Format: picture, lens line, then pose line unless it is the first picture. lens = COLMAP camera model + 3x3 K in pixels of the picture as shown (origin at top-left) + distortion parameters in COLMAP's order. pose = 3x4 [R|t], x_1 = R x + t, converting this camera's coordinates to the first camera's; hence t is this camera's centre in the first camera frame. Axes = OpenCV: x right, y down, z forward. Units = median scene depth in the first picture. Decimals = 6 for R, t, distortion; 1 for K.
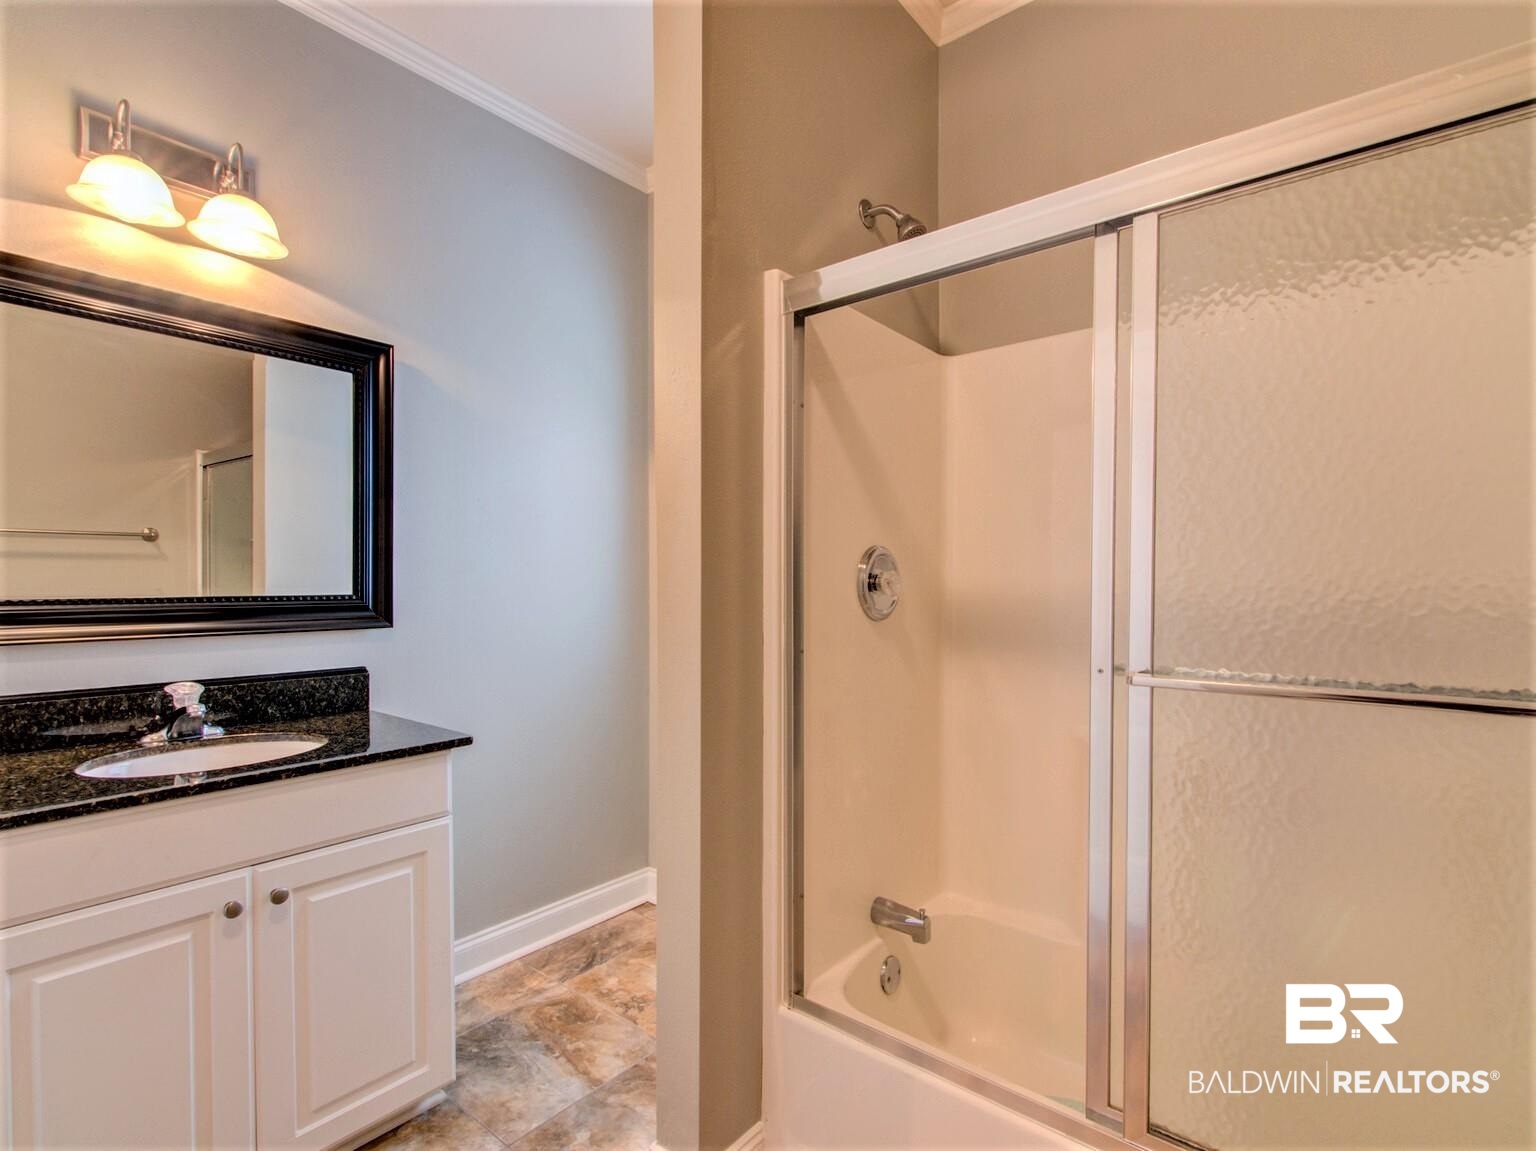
lens RADIAL K [[740.3, 0, 770.2], [0, 740.3, 582.0], [0, 0, 1]] dist [0.006848, -0.004034]
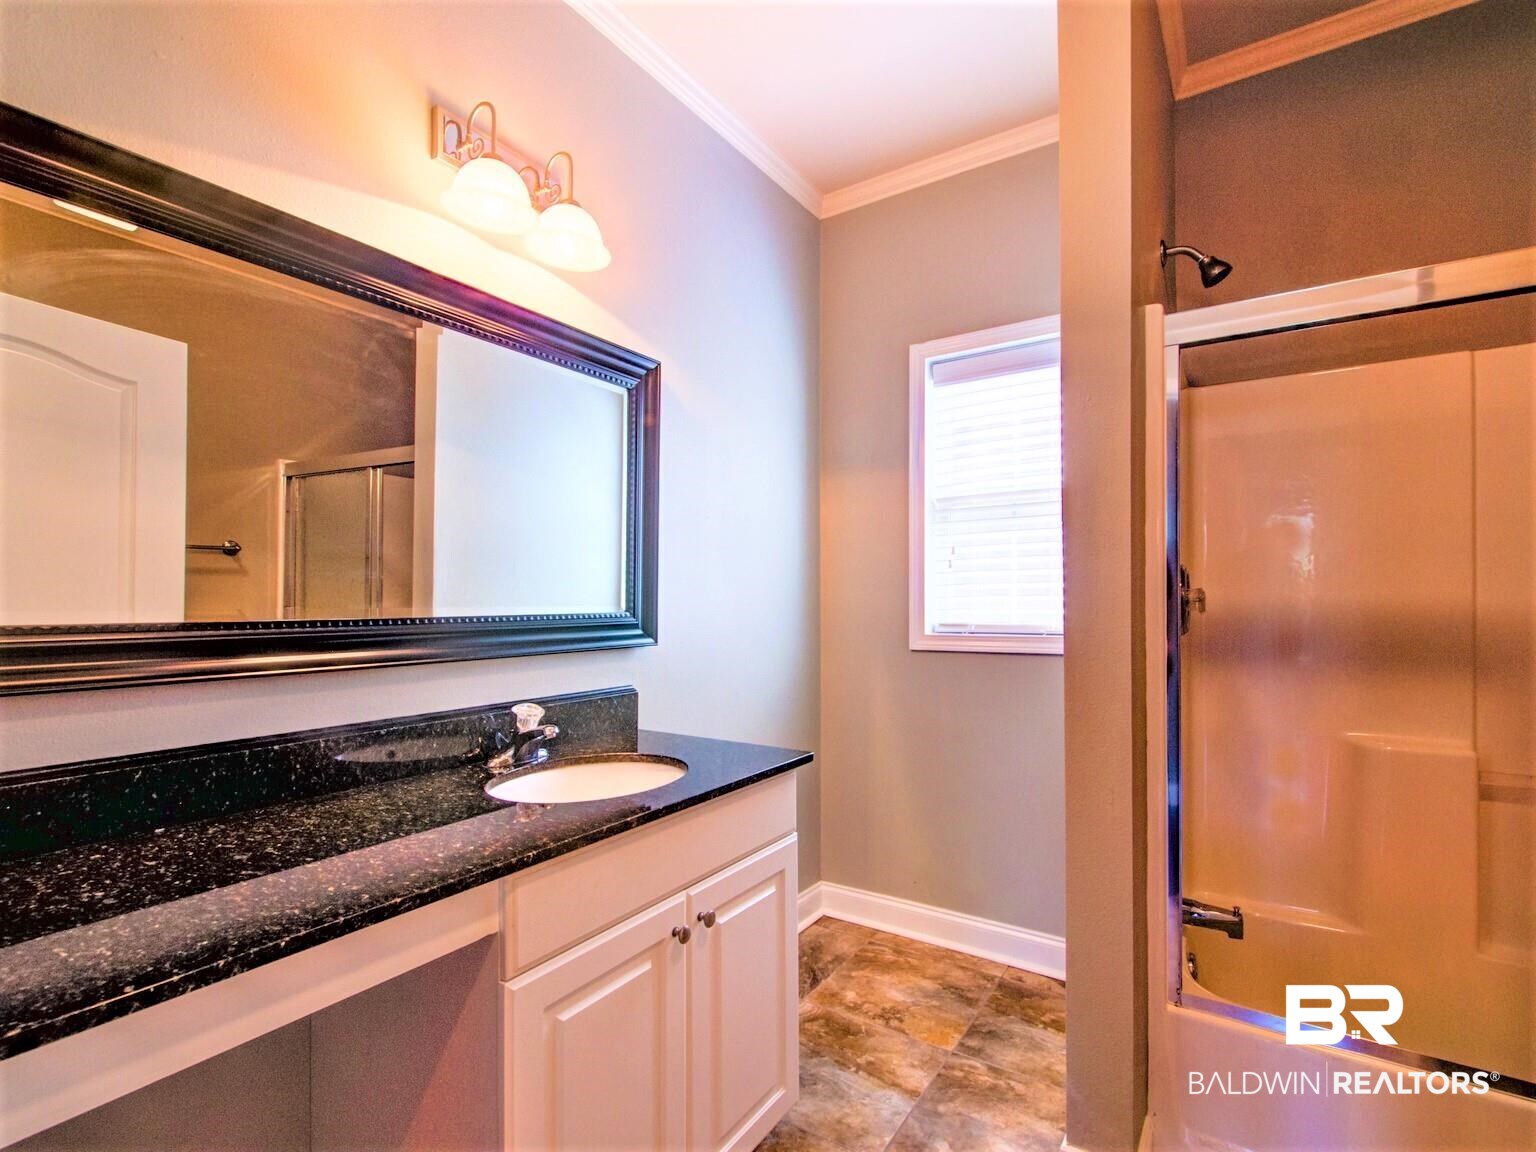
lens RADIAL K [[740.3, 0, 760.8], [0, 740.3, 577.1], [0, 0, 1]] dist [0.006848, -0.004034]
pose [[0.995257, -0.002840, 0.097244, -0.510068], [0.004775, 0.999795, -0.019678, -0.010818], [-0.097168, 0.020050, 0.995066, -0.001741]]
